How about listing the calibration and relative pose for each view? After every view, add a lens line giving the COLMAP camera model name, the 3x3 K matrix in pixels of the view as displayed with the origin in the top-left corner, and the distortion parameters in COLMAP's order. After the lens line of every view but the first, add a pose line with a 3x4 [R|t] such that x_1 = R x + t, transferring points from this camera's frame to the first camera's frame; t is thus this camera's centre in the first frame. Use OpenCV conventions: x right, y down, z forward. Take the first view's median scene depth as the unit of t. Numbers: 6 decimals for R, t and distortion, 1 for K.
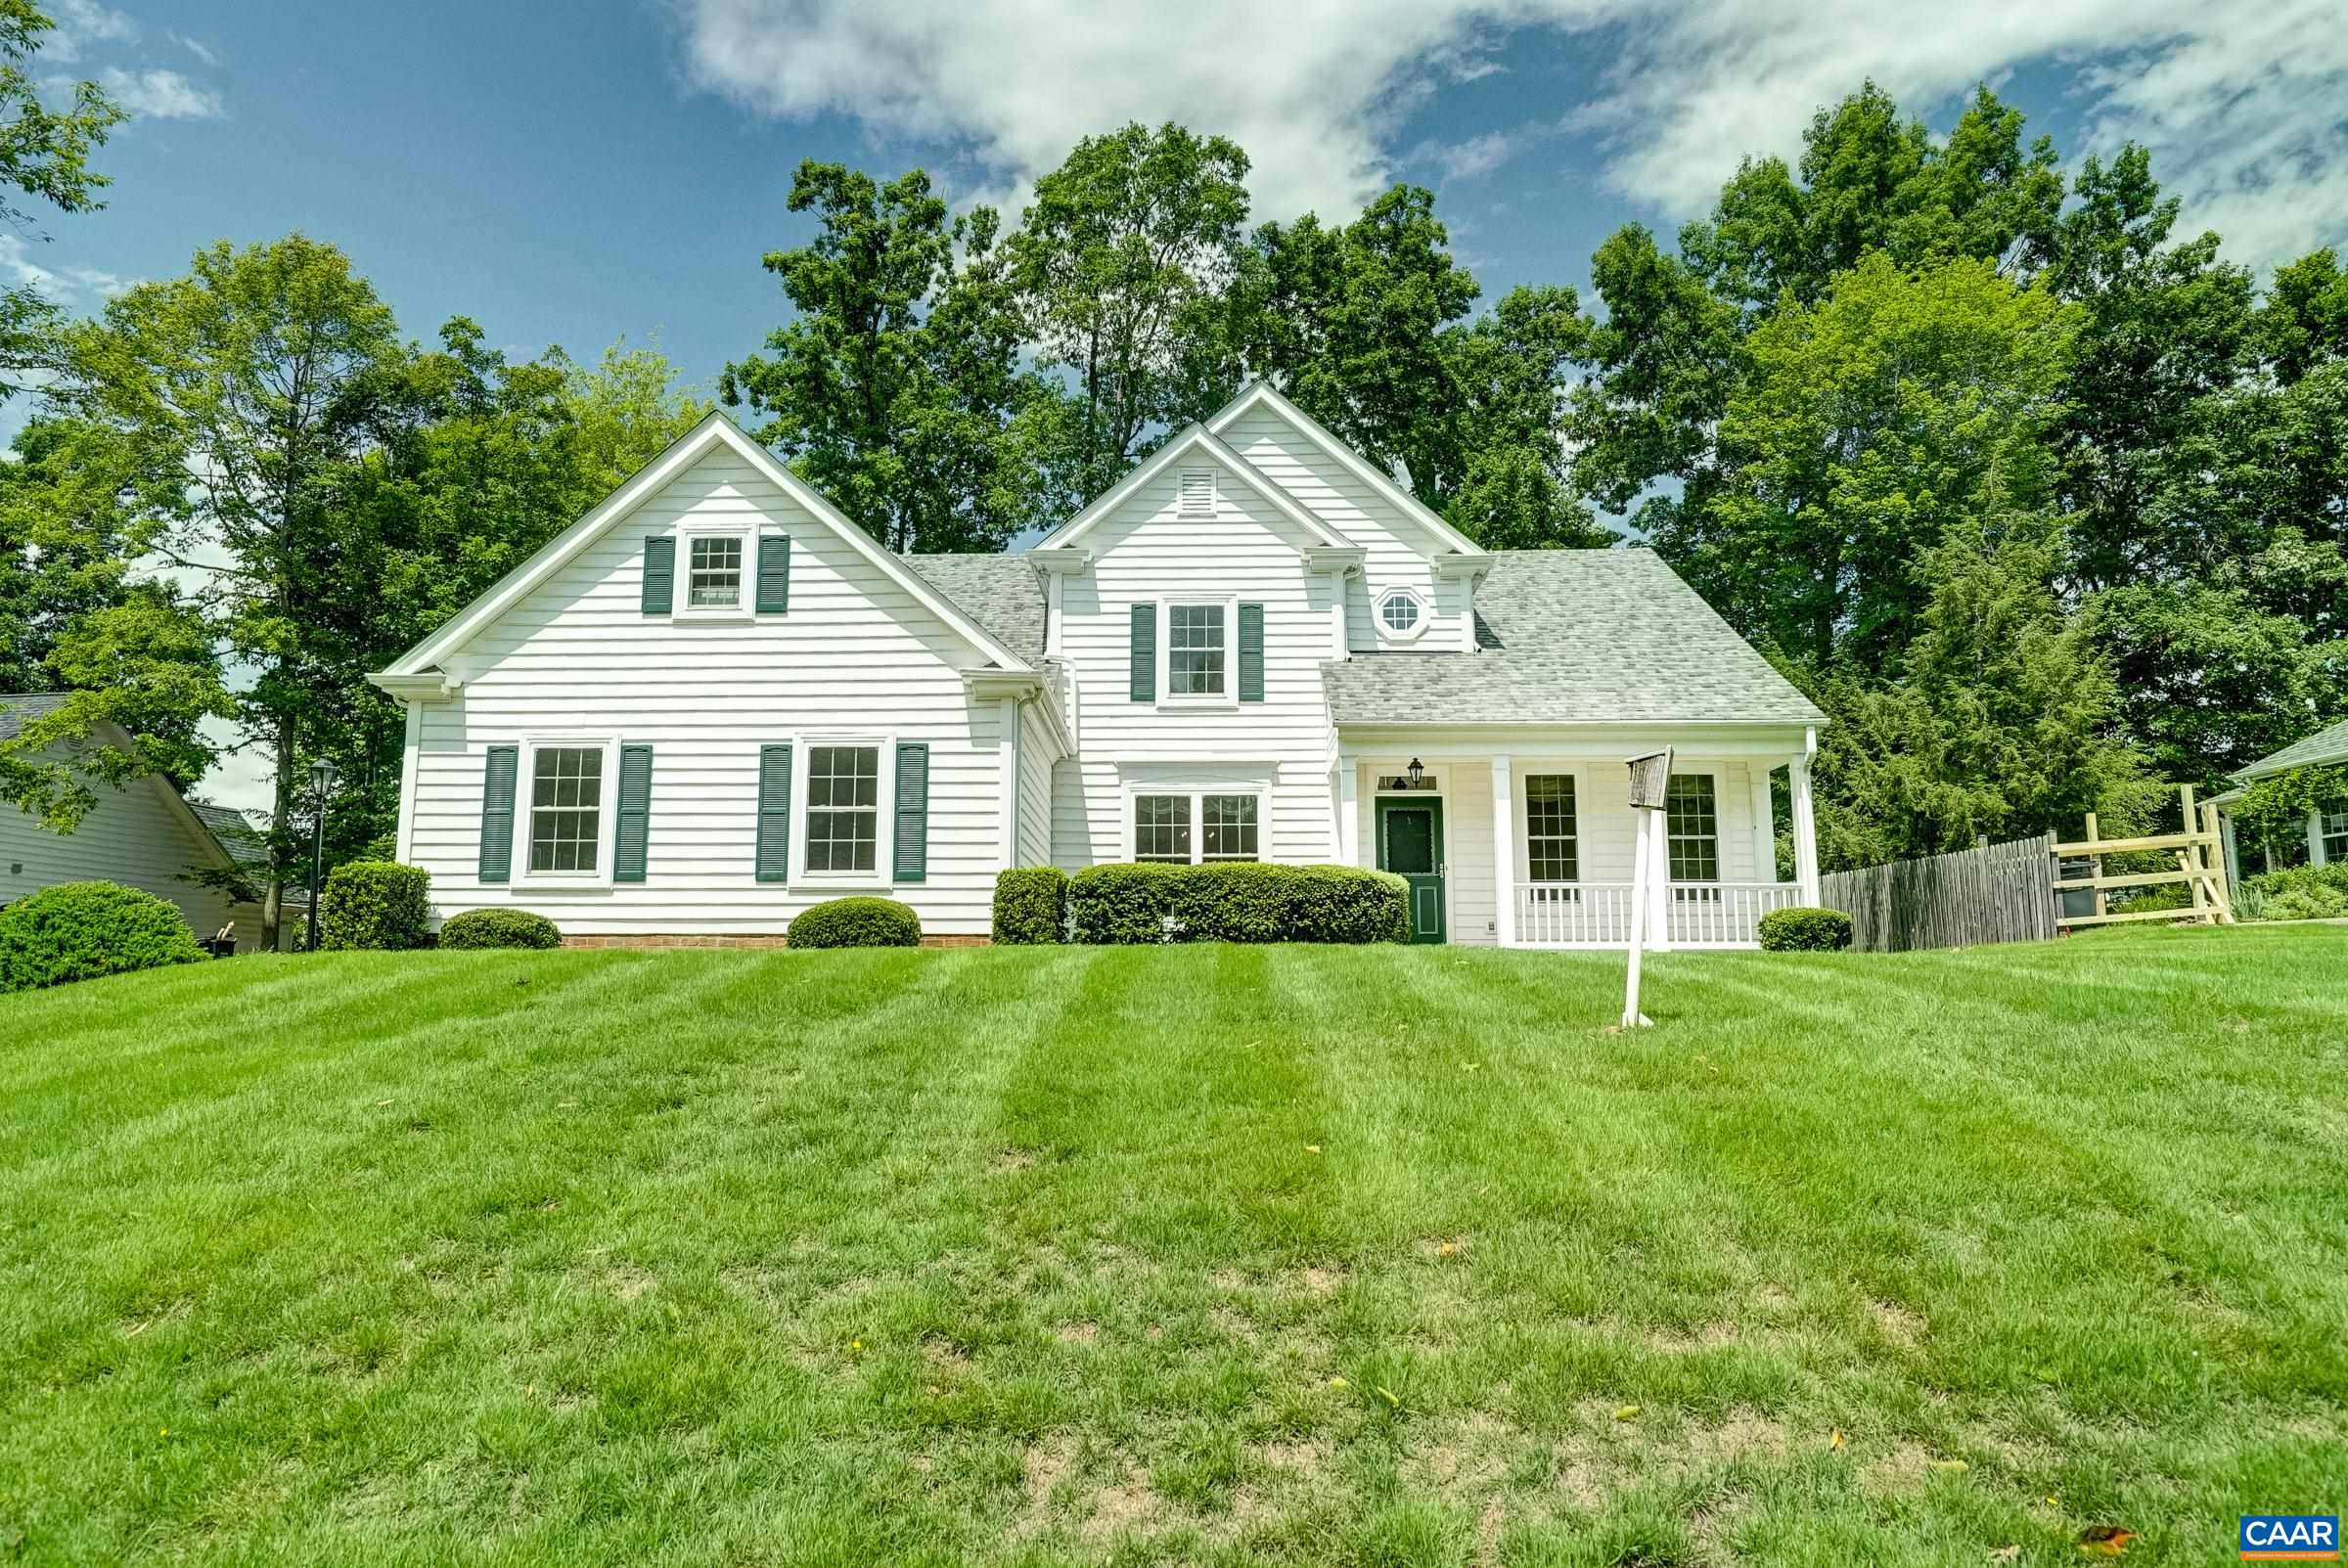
lens RADIAL K [[1433.0, 0, 1130.0], [0, 1433.0, 739.5], [0, 0, 1]] dist [-0.001543, -0.000905]
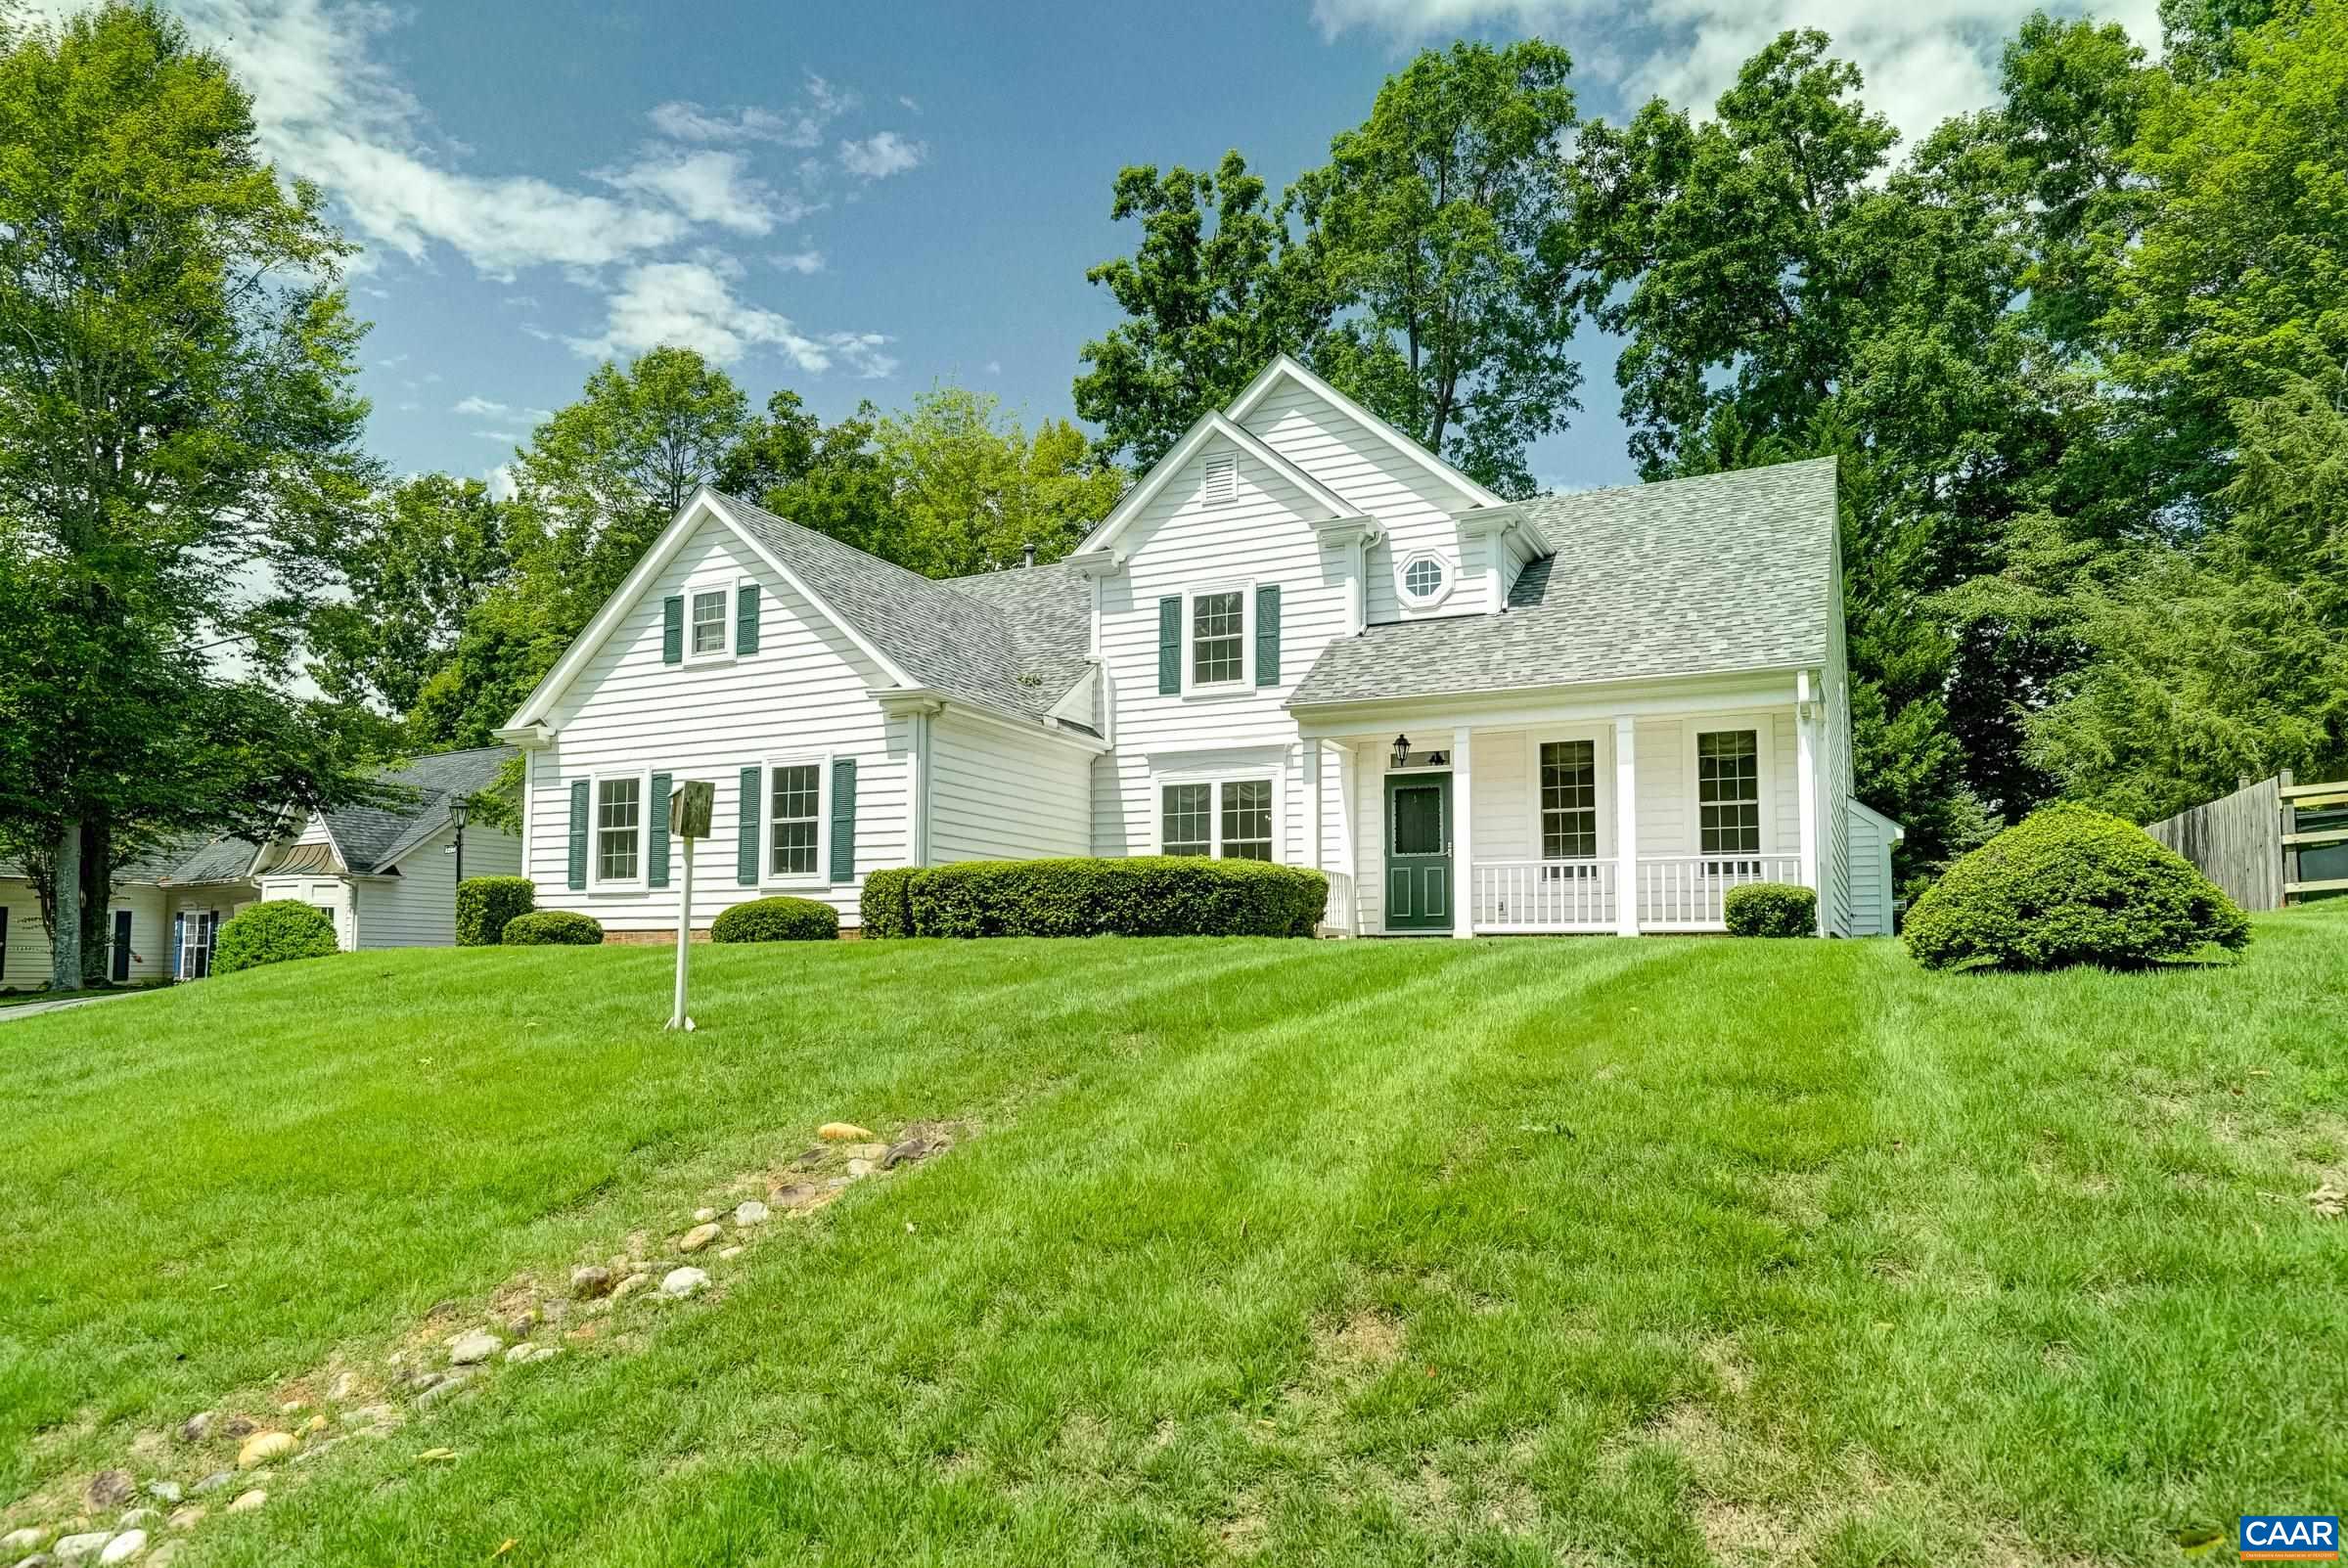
lens RADIAL K [[1438.2, 0, 1168.3], [0, 1438.2, 822.6], [0, 0, 1]] dist [-0.008052, 0.000270]
pose [[0.909678, -0.038782, -0.413499, 0.430586], [0.073605, 0.994924, 0.068615, -0.005315], [0.408739, -0.092853, 0.907916, 0.054149]]
